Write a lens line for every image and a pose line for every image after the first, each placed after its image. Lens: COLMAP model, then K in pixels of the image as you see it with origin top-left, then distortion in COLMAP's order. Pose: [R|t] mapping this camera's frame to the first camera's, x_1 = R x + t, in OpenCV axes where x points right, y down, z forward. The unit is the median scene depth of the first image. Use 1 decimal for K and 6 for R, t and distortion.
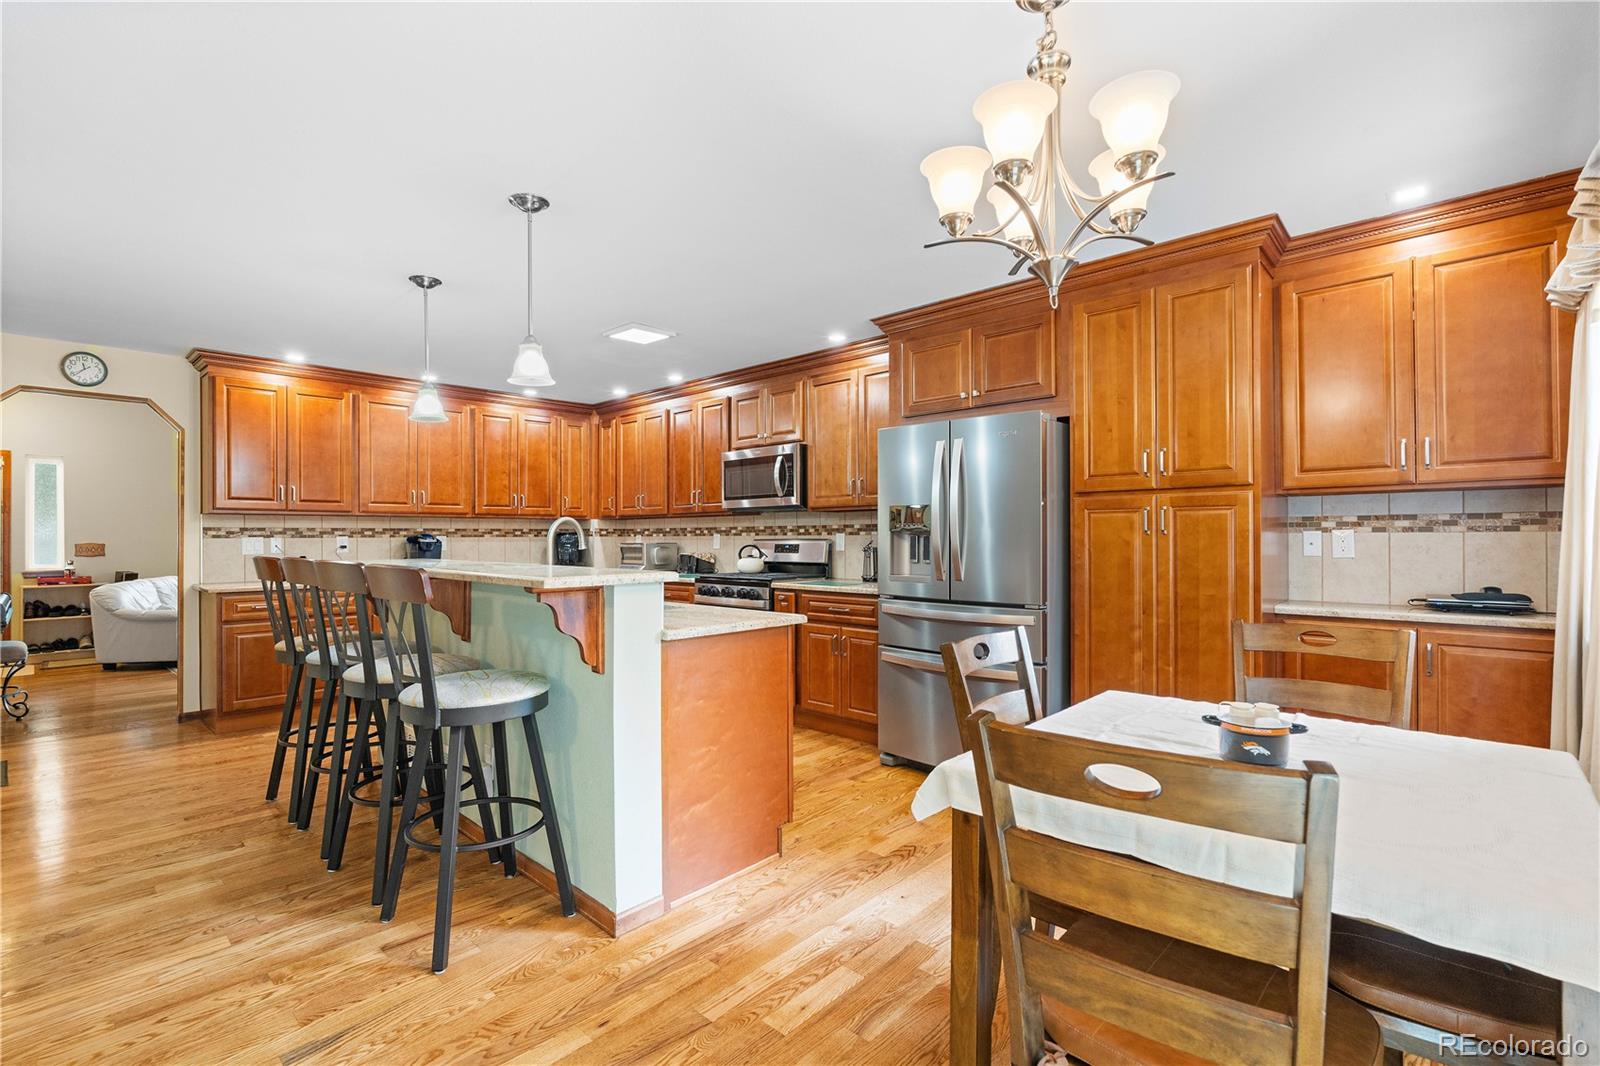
lens RADIAL K [[722.1, 0, 799.8], [0, 722.1, 532.8], [0, 0, 1]] dist [-0.011990, 0.000009]
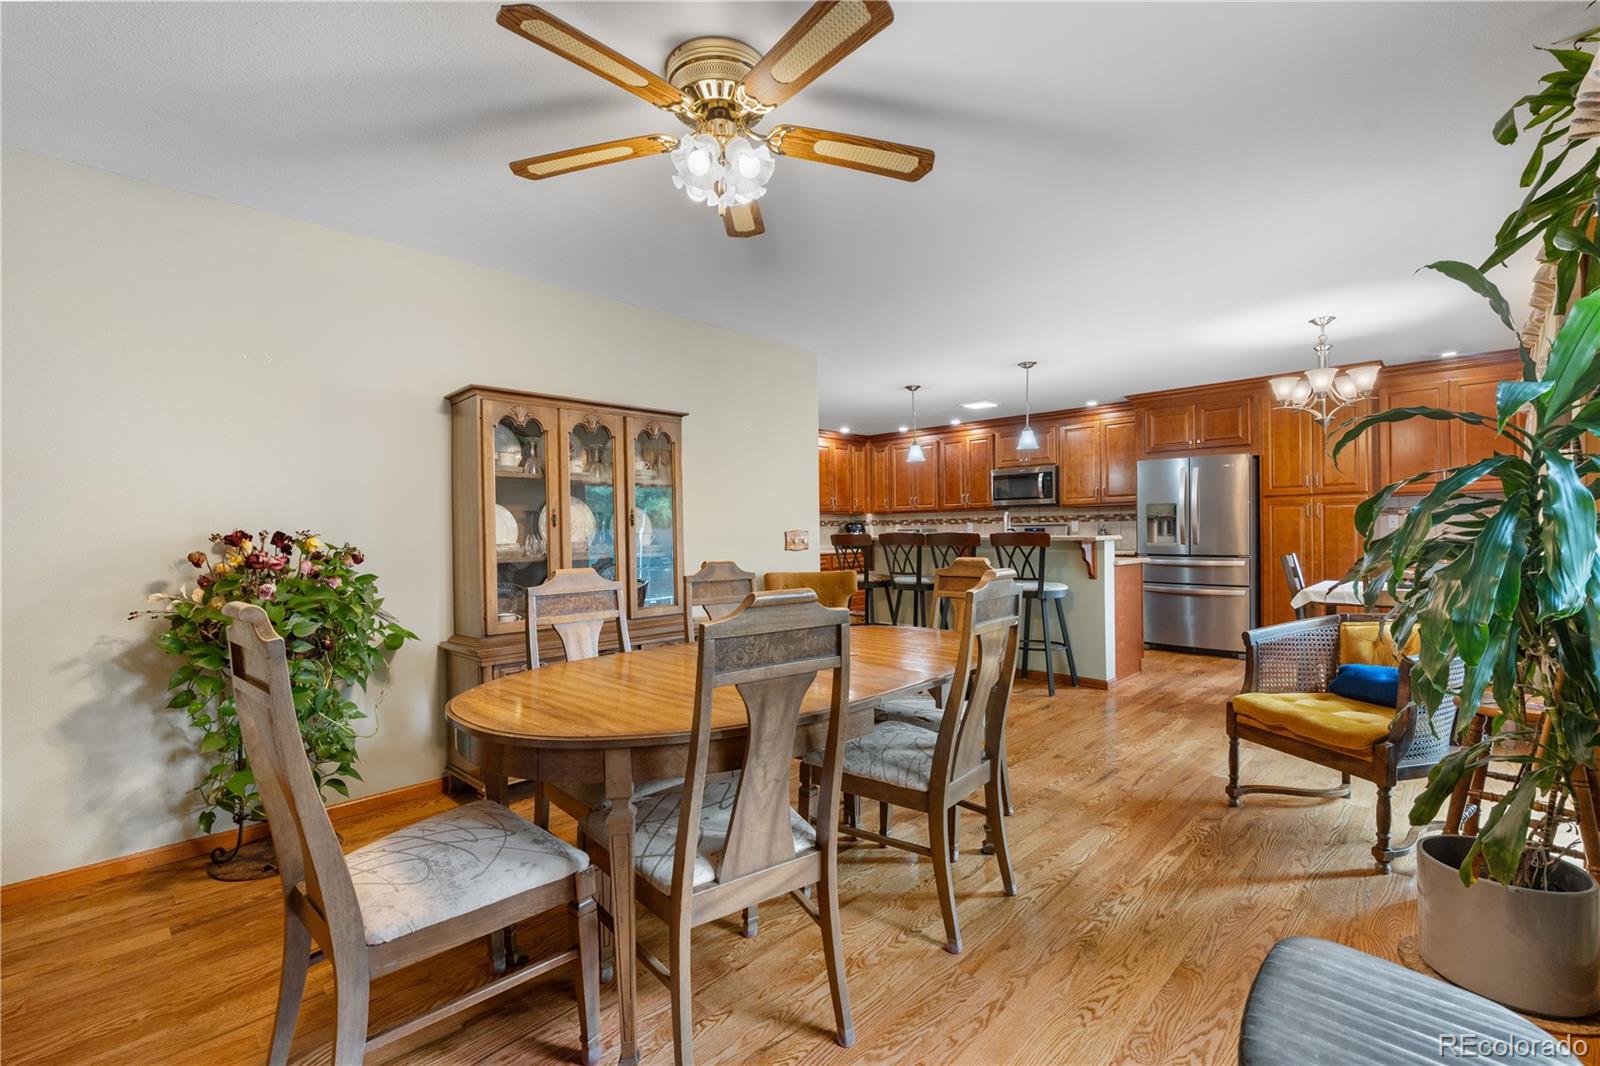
lens RADIAL K [[696.3, 0, 799.0], [0, 696.3, 532.1], [0, 0, 1]] dist [-0.010524, 0.001212]
pose [[0.999703, -0.009299, -0.022531, -0.502438], [0.009463, 0.999929, 0.007180, 0.008828], [0.022463, -0.007391, 0.999720, -0.532952]]
